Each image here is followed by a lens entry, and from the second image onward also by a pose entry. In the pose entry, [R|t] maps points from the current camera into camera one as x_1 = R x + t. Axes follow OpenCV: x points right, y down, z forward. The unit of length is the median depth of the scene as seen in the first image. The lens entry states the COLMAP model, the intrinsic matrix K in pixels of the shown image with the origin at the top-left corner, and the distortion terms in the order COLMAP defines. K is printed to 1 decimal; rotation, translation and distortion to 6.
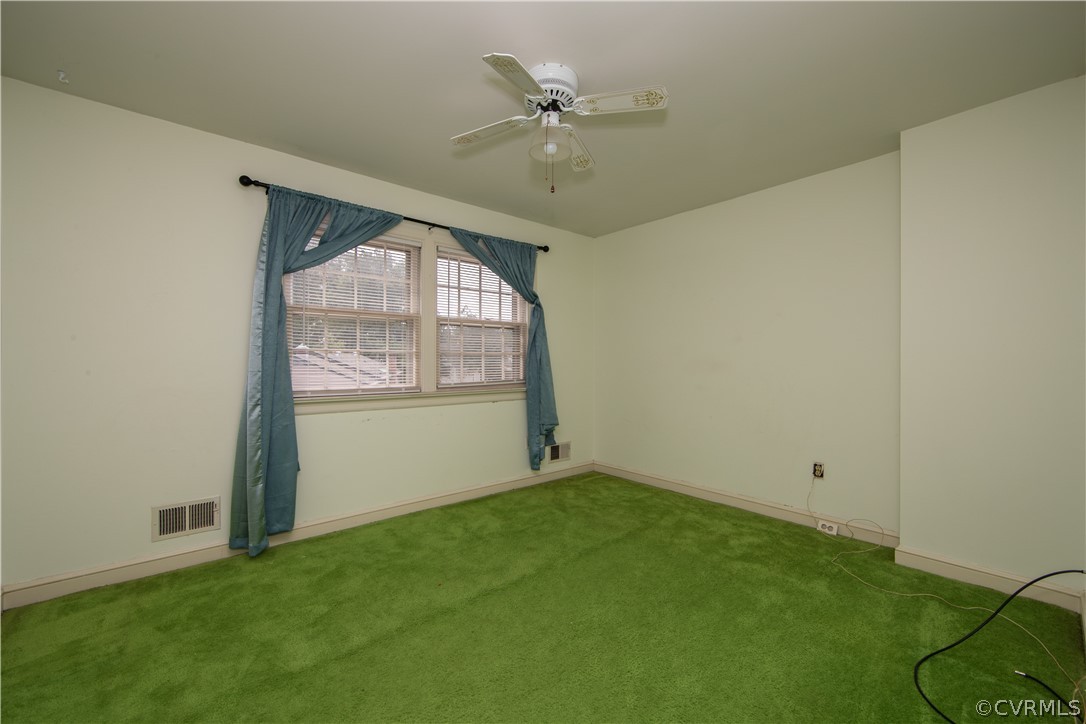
lens RADIAL K [[433.0, 0, 545.4], [0, 433.0, 360.8], [0, 0, 1]] dist [-0.005637, 0.000925]
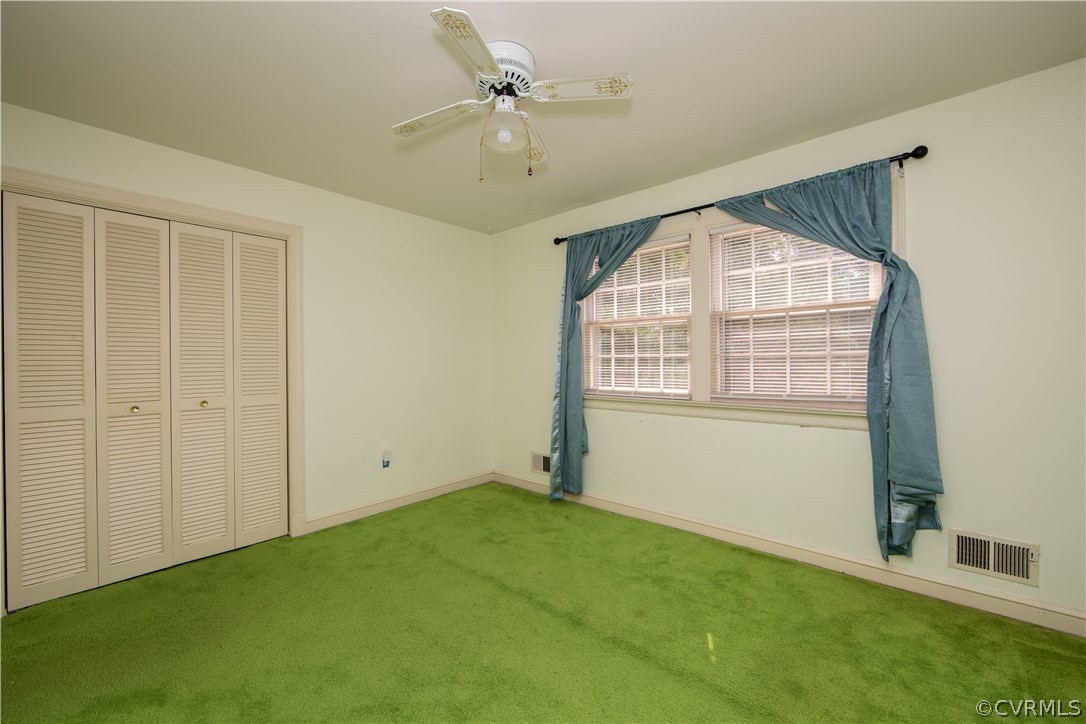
lens RADIAL K [[433.0, 0, 545.4], [0, 433.0, 360.8], [0, 0, 1]] dist [-0.005637, 0.000925]
pose [[0.135532, -0.003815, -0.990766, 0.635423], [0.008510, 0.999960, -0.002686, -0.010975], [0.990736, -0.008068, 0.135560, 0.659216]]
